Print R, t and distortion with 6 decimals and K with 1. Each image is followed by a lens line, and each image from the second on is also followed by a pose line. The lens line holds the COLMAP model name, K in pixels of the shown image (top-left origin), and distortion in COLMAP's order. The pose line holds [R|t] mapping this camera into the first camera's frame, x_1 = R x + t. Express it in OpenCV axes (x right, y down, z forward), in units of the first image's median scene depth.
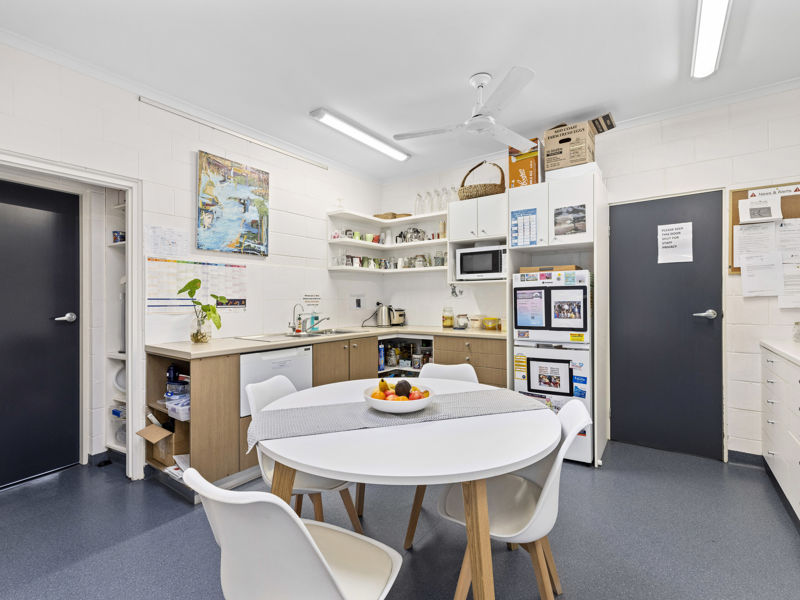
lens RADIAL K [[373.0, 0, 396.8], [0, 373.0, 300.1], [0, 0, 1]] dist [-0.005858, -0.001123]
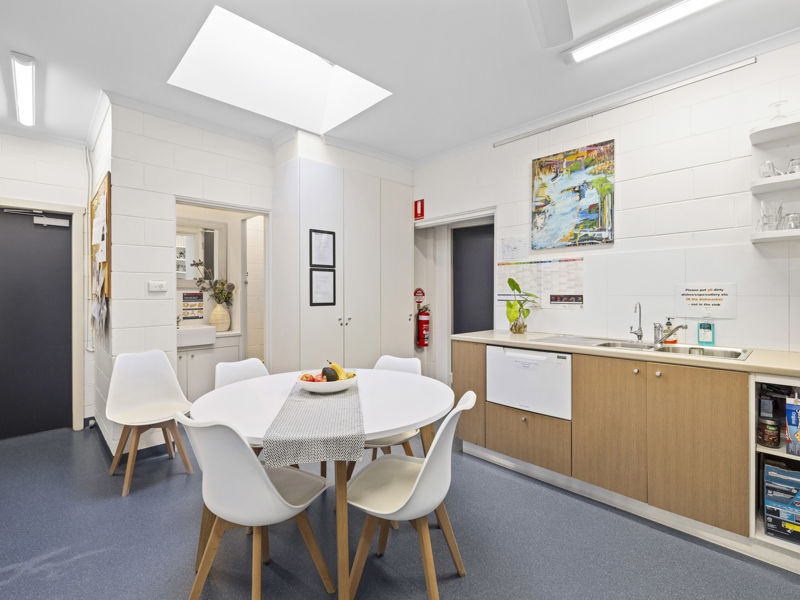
lens RADIAL K [[373.0, 0, 396.3], [0, 373.0, 294.7], [0, 0, 1]] dist [-0.005858, -0.001123]
pose [[-0.160484, 0.006048, -0.987020, 0.571988], [0.001588, 0.999982, 0.005870, -0.009737], [0.987037, -0.000626, -0.160490, 0.711224]]
